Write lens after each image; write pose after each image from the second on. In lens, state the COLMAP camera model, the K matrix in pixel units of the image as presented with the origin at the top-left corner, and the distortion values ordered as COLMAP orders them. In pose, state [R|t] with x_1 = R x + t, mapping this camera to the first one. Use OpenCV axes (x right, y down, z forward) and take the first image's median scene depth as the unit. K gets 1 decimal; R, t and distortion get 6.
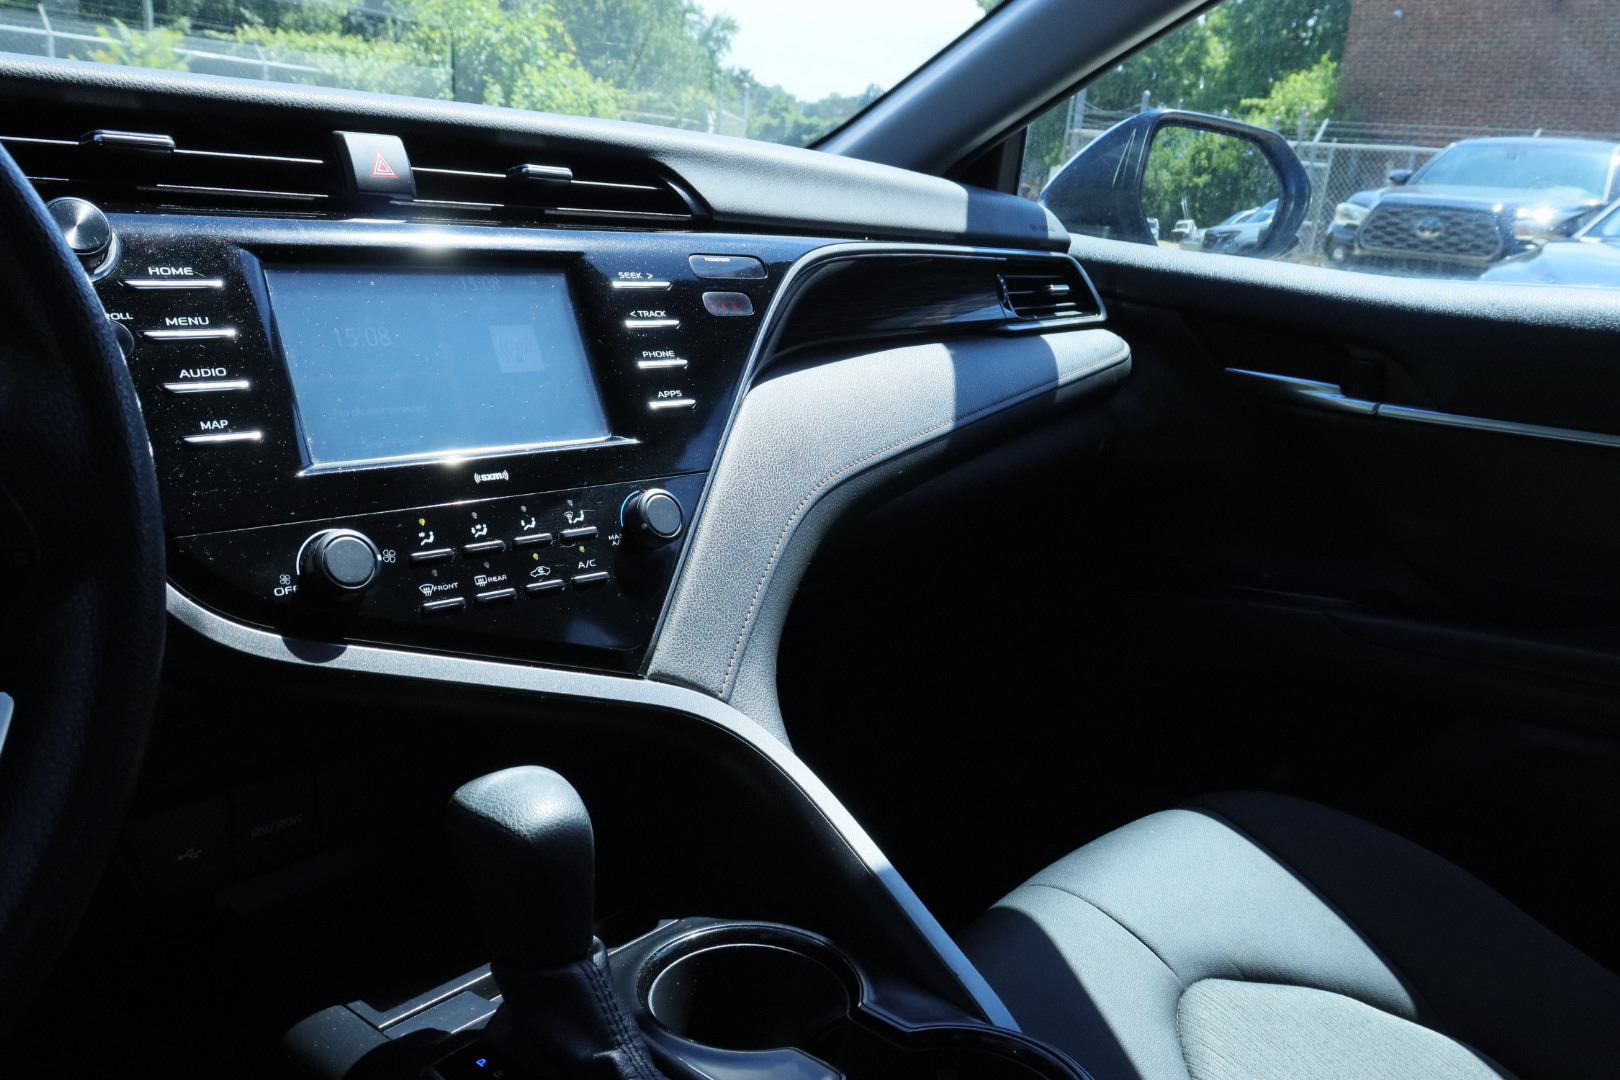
lens RADIAL K [[1313.2, 0, 810.0], [0, 1313.2, 540.0], [0, 0, 1]] dist [-0.001189, 0.000241]
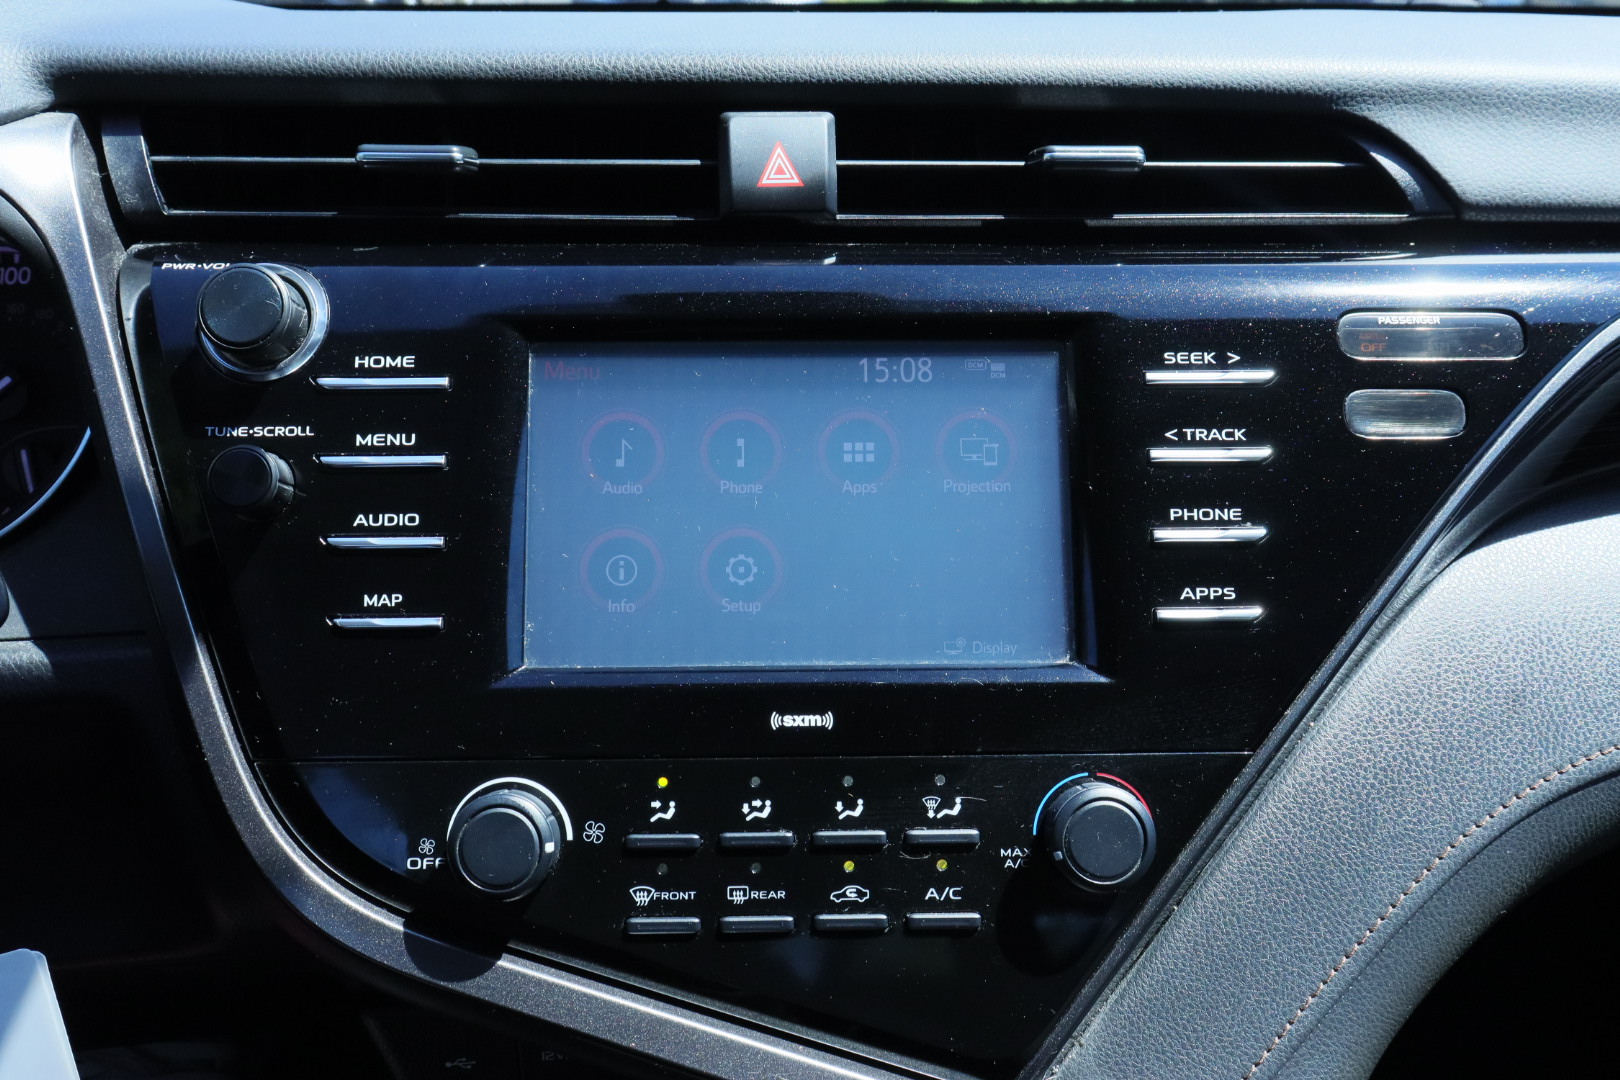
lens RADIAL K [[1333.5, 0, 810.0], [0, 1333.5, 540.0], [0, 0, 1]] dist [-0.002850, -0.006931]
pose [[0.738526, 0.208645, -0.641129, 0.134950], [-0.123804, 0.976710, 0.175243, -0.239513], [0.662760, -0.050048, 0.747157, 0.561712]]
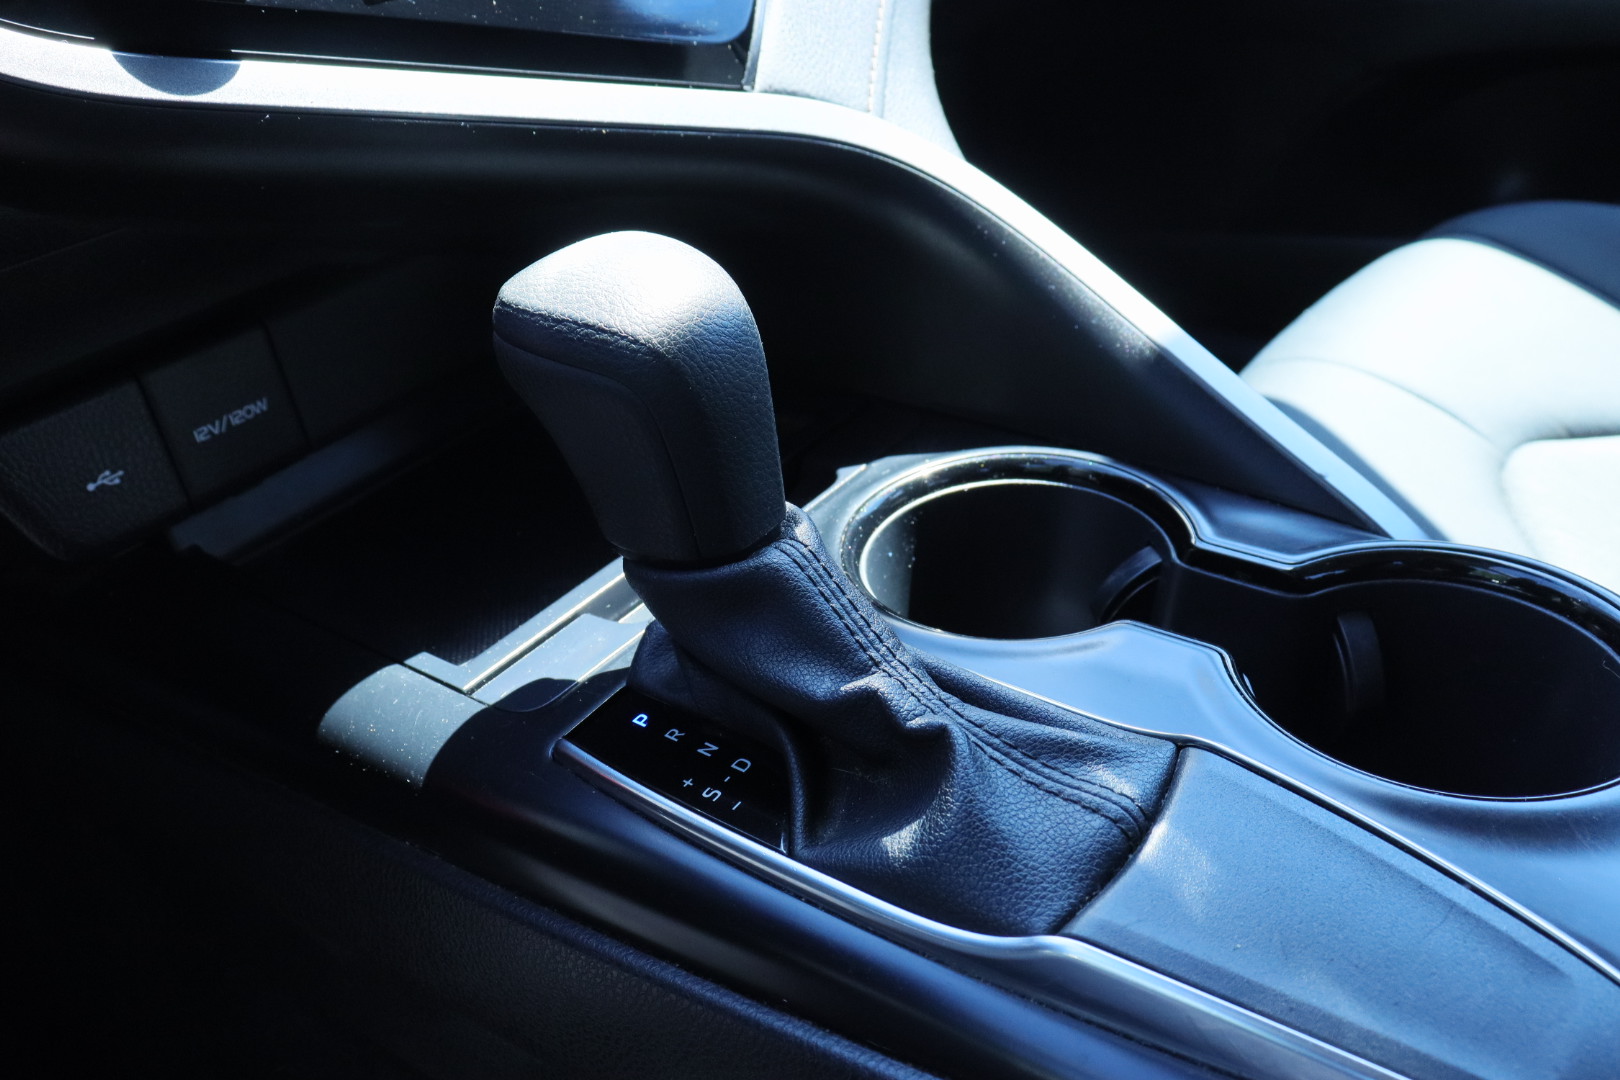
lens RADIAL K [[1333.5, 0, 810.0], [0, 1333.5, 540.0], [0, 0, 1]] dist [-0.002850, -0.006931]
pose [[0.988298, -0.150503, -0.024801, -0.125630], [0.150572, 0.936627, 0.316320, 0.115740], [-0.024378, -0.316353, 0.948328, 0.376495]]
